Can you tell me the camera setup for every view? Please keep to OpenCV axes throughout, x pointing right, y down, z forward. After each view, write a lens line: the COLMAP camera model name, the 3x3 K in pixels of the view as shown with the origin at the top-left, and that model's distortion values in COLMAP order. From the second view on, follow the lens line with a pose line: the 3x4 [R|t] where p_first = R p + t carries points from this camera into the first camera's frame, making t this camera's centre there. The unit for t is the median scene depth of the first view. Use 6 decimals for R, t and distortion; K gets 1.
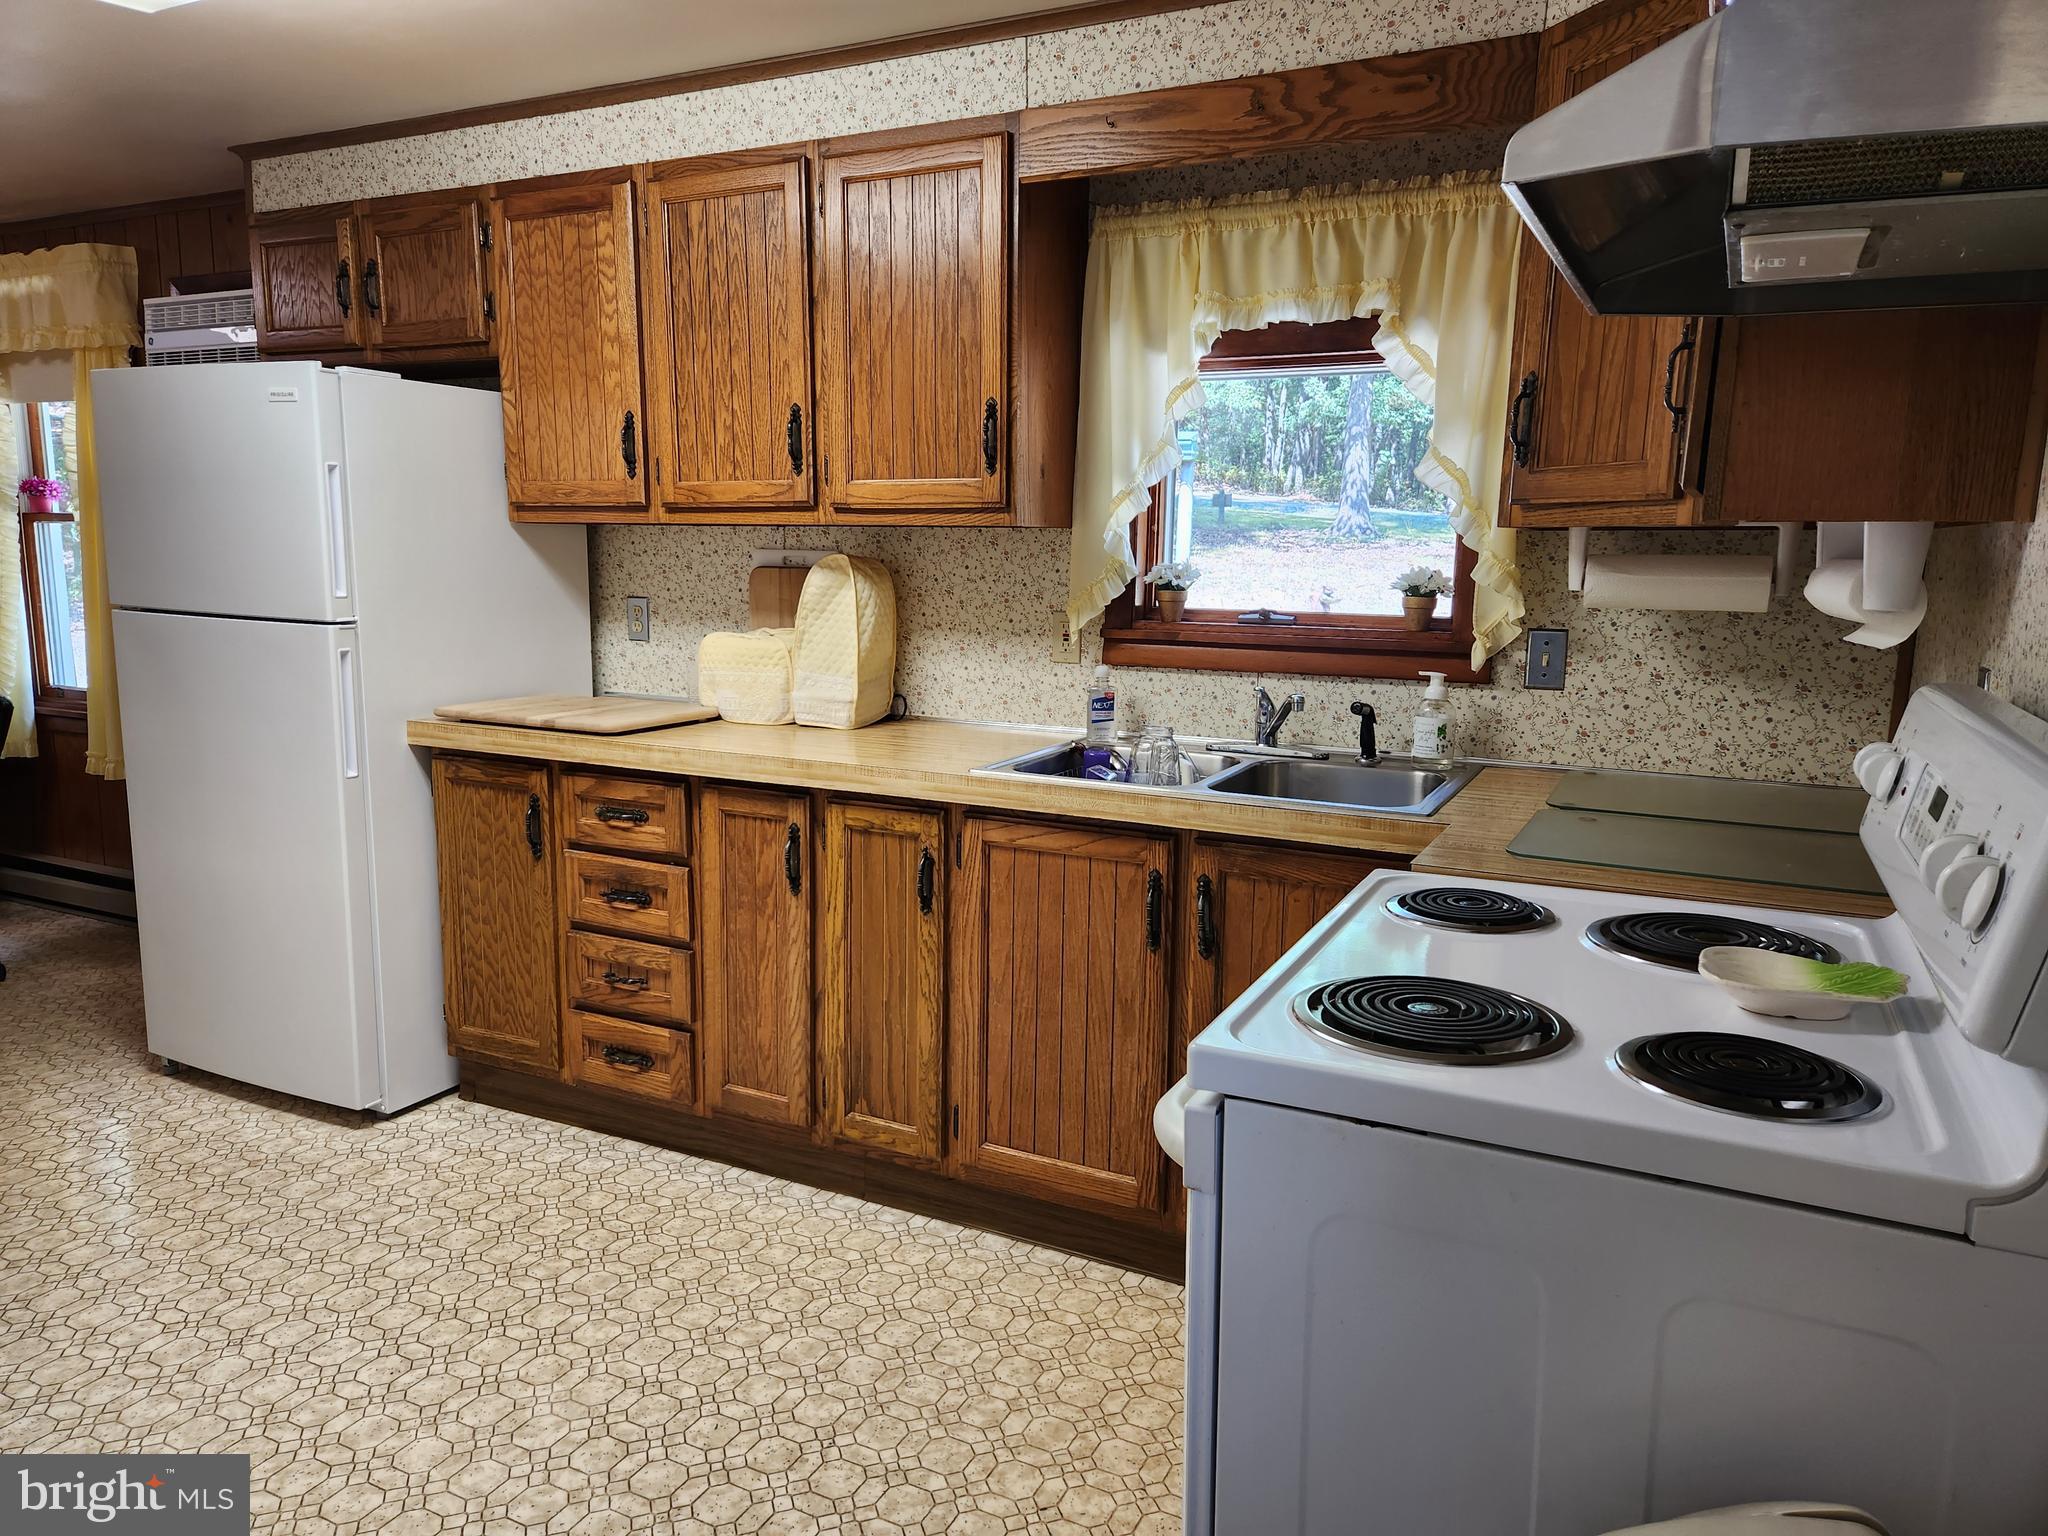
lens RADIAL K [[1363.0, 0, 1041.8], [0, 1363.0, 747.9], [0, 0, 1]] dist [0.074583, -0.053104]
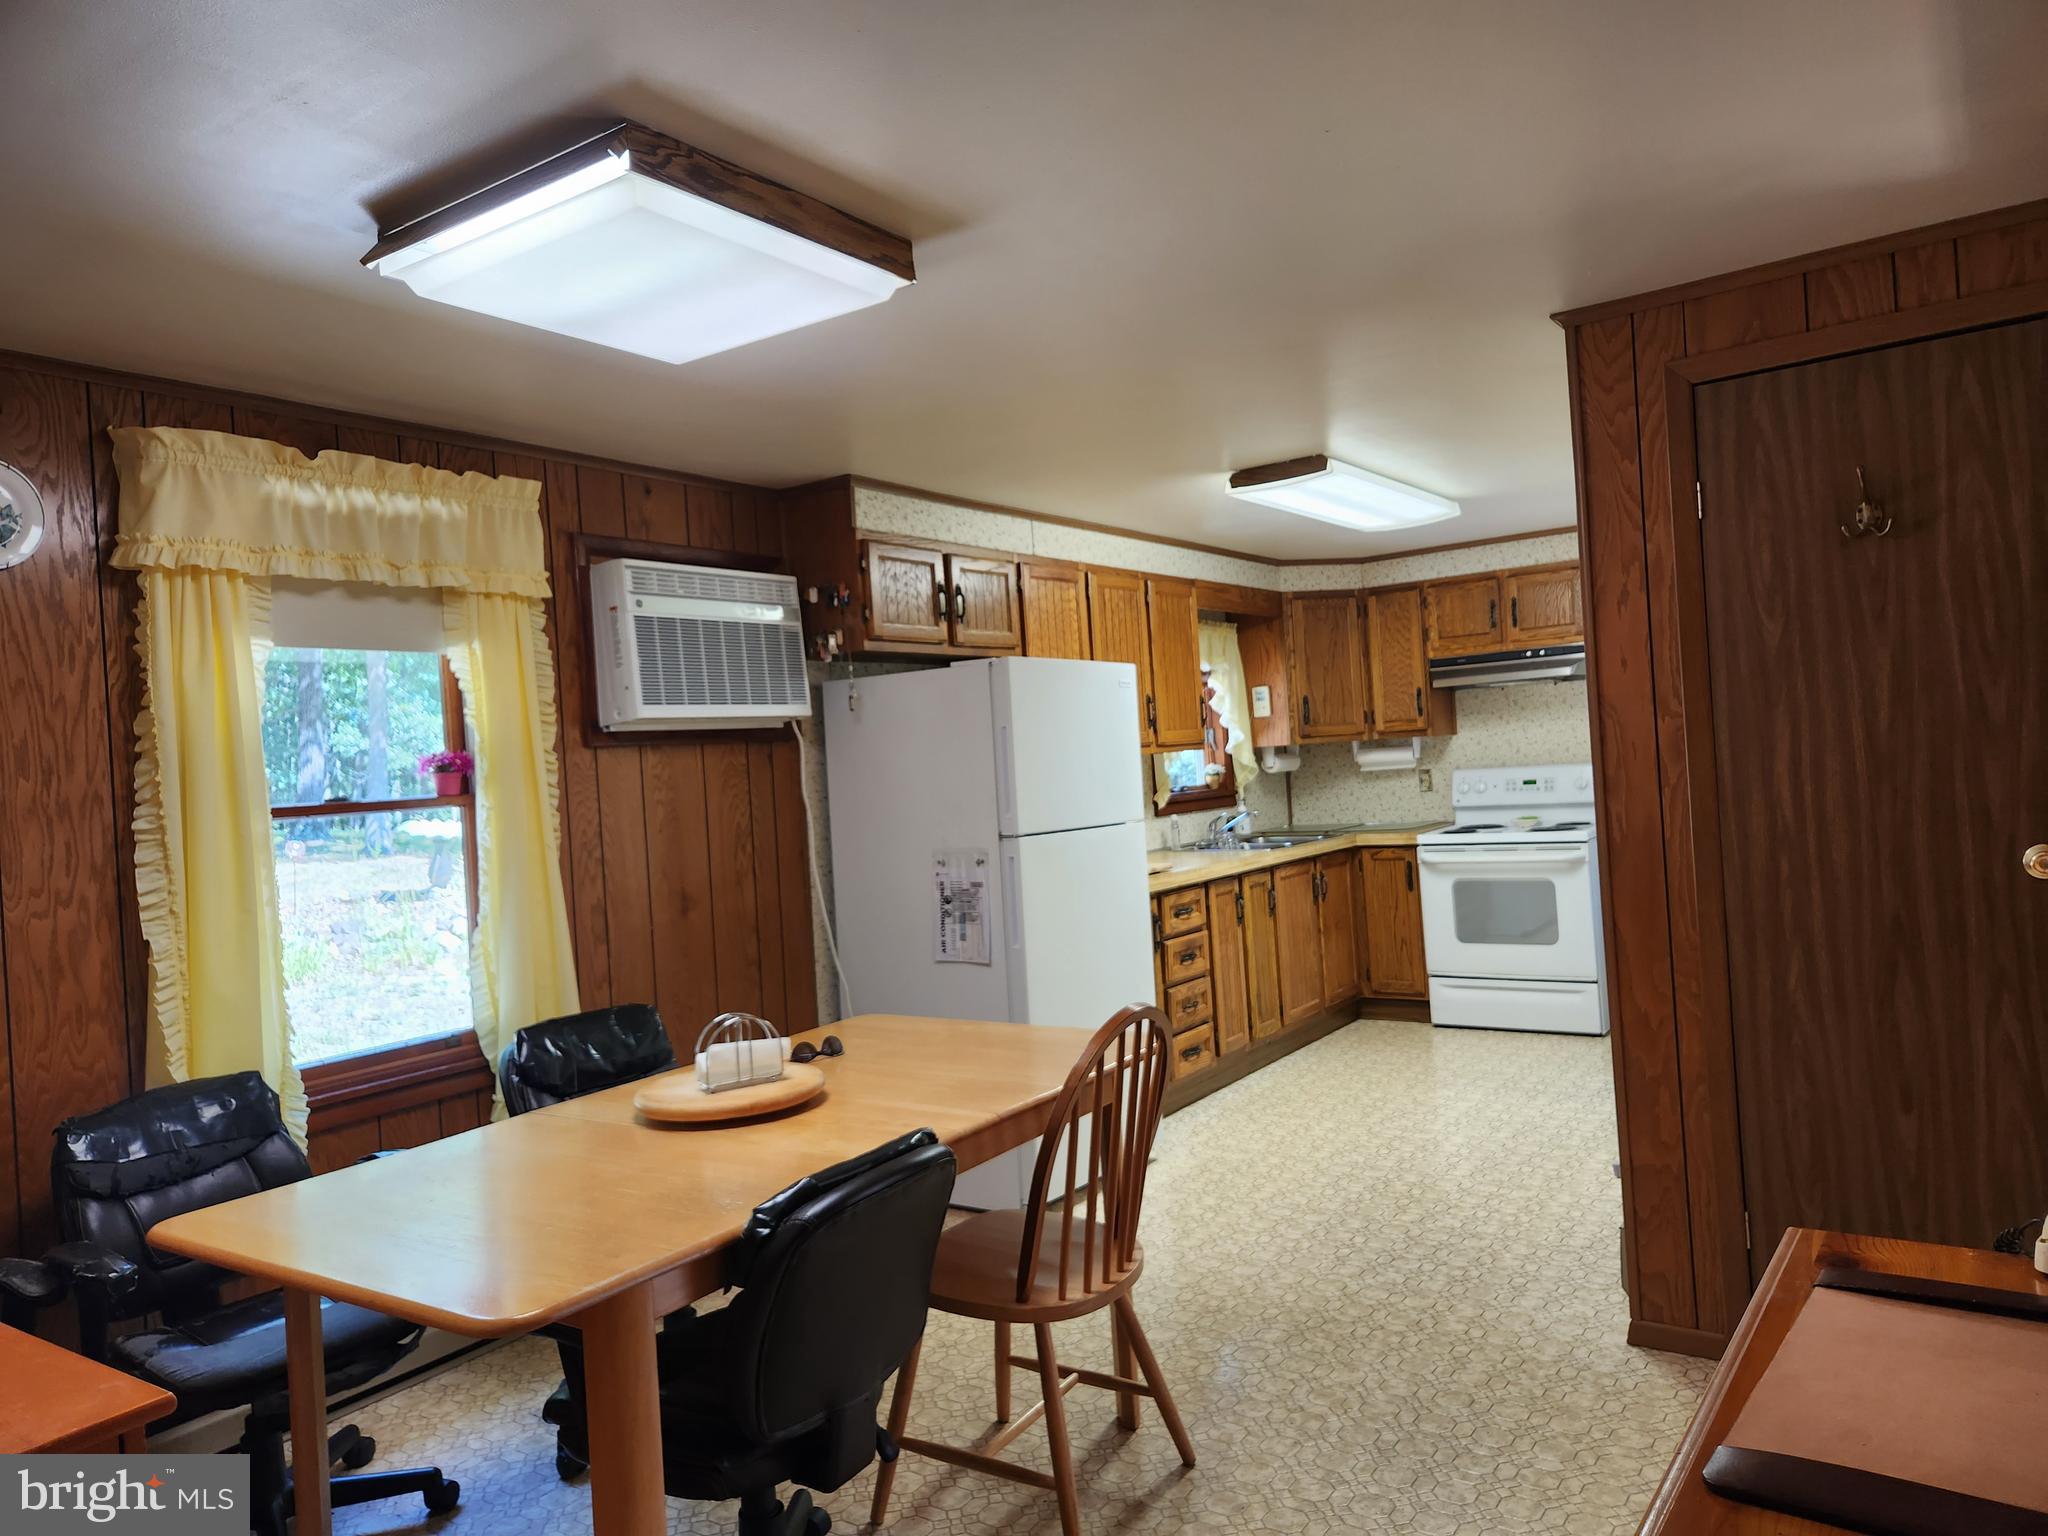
lens RADIAL K [[1363.0, 0, 1025.8], [0, 1363.0, 758.0], [0, 0, 1]] dist [0.074583, -0.053104]
pose [[0.169733, -0.018777, 0.985311, -2.086006], [0.211863, 0.977136, -0.017875, -0.159210], [-0.962447, 0.211785, 0.169830, 0.841592]]
